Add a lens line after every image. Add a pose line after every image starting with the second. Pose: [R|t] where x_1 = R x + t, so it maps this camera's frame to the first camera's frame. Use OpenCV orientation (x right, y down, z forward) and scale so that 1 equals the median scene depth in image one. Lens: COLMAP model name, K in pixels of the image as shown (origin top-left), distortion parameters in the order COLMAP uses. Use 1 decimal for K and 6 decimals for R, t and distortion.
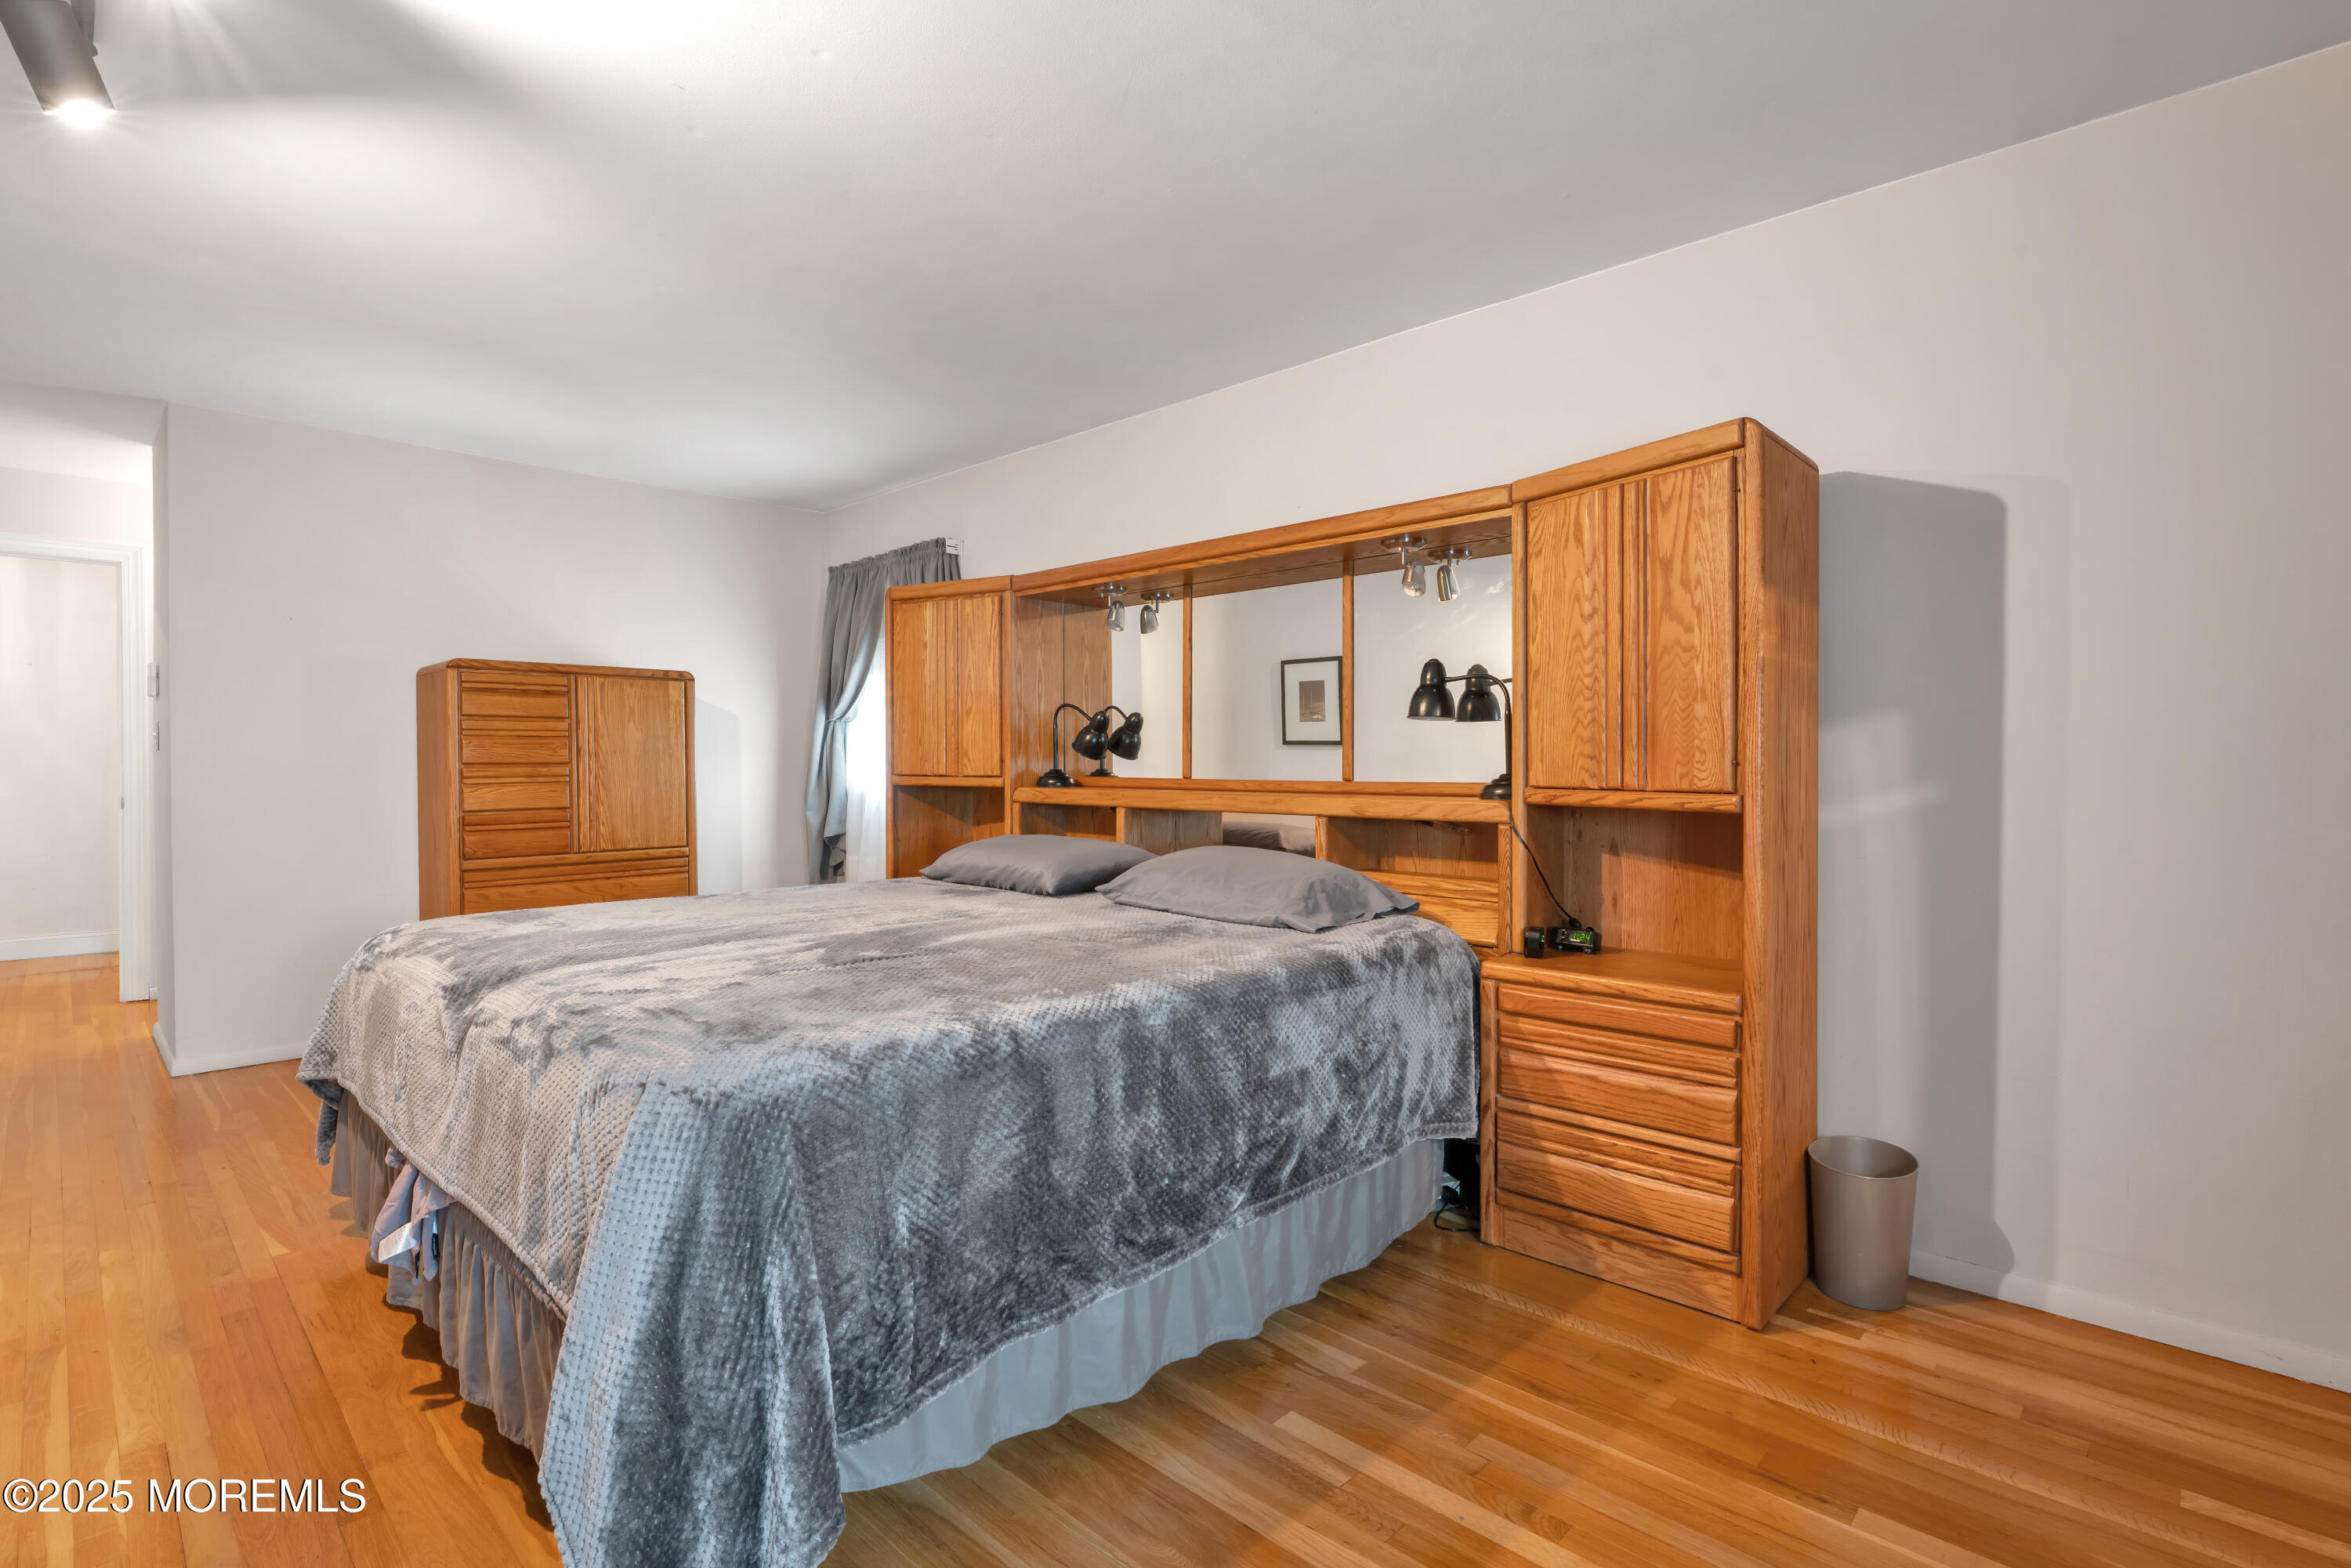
lens RADIAL K [[1119.7, 0, 1171.3], [0, 1119.7, 784.4], [0, 0, 1]] dist [-0.016575, 0.001577]
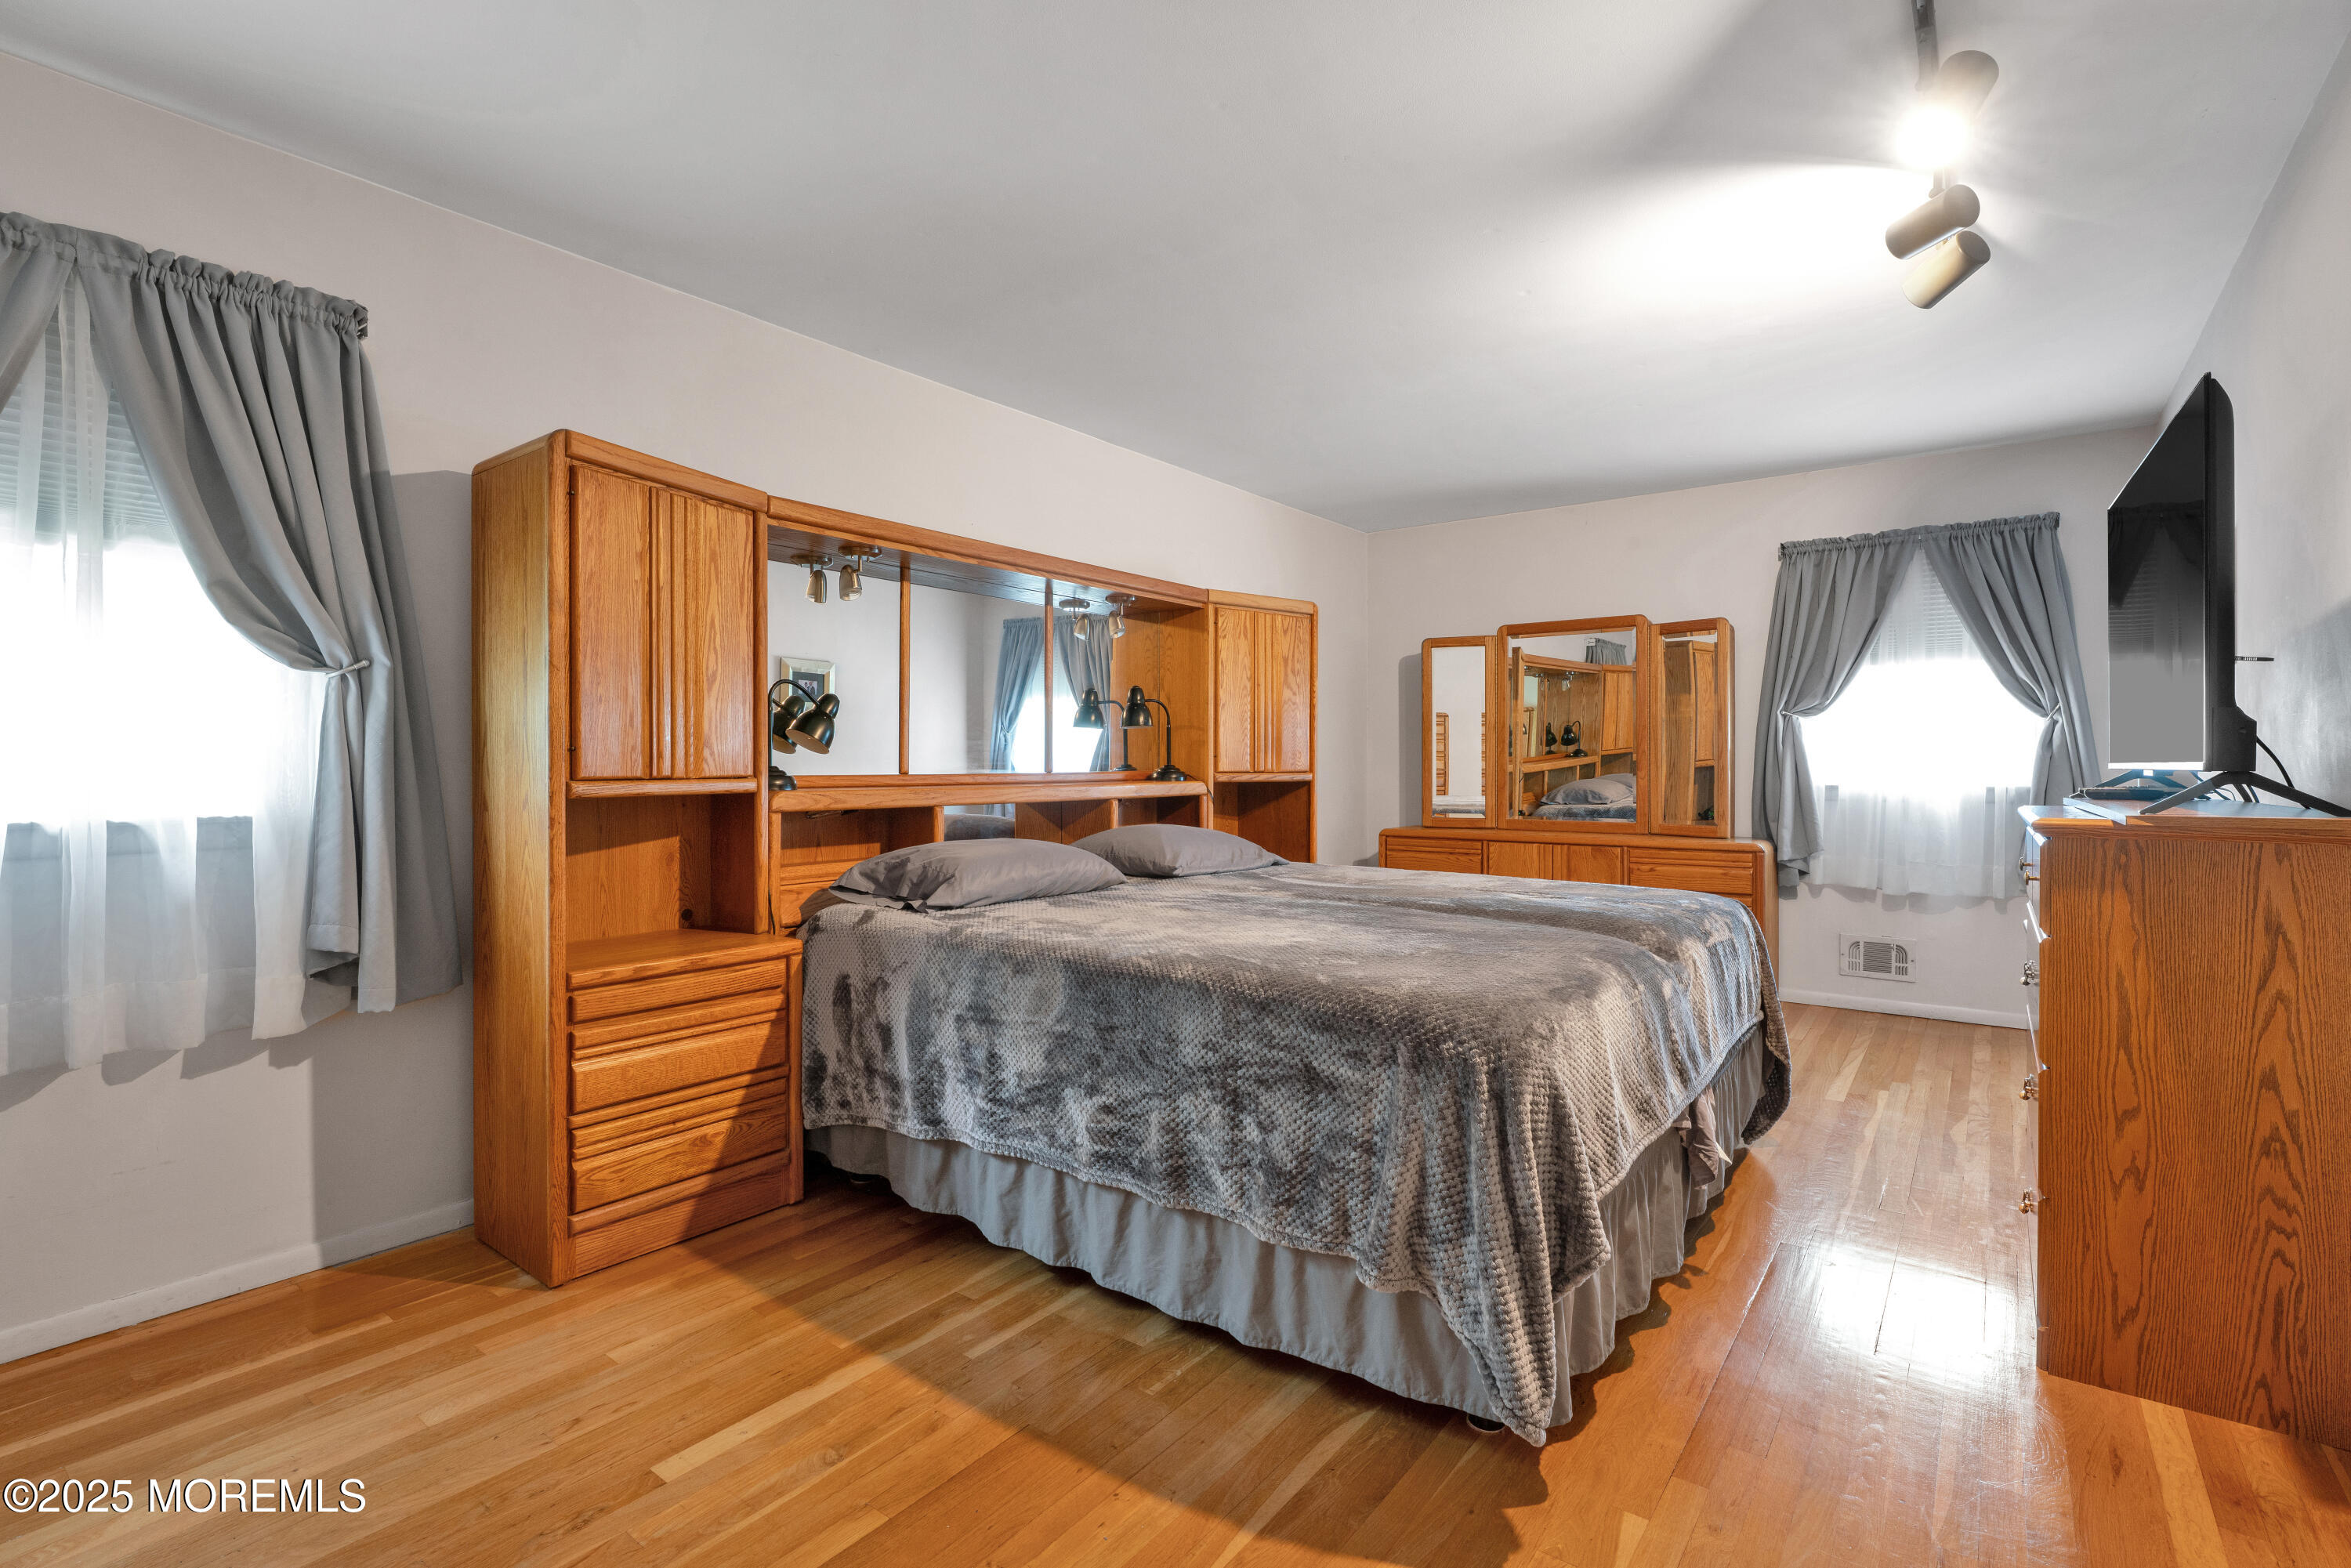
lens RADIAL K [[1119.7, 0, 1170.5], [0, 1119.7, 762.2], [0, 0, 1]] dist [-0.016575, 0.001577]
pose [[-0.132864, -0.010980, 0.991073, -0.942423], [0.009325, 0.999881, 0.012327, -0.024479], [-0.991090, 0.010880, -0.132745, 0.902011]]
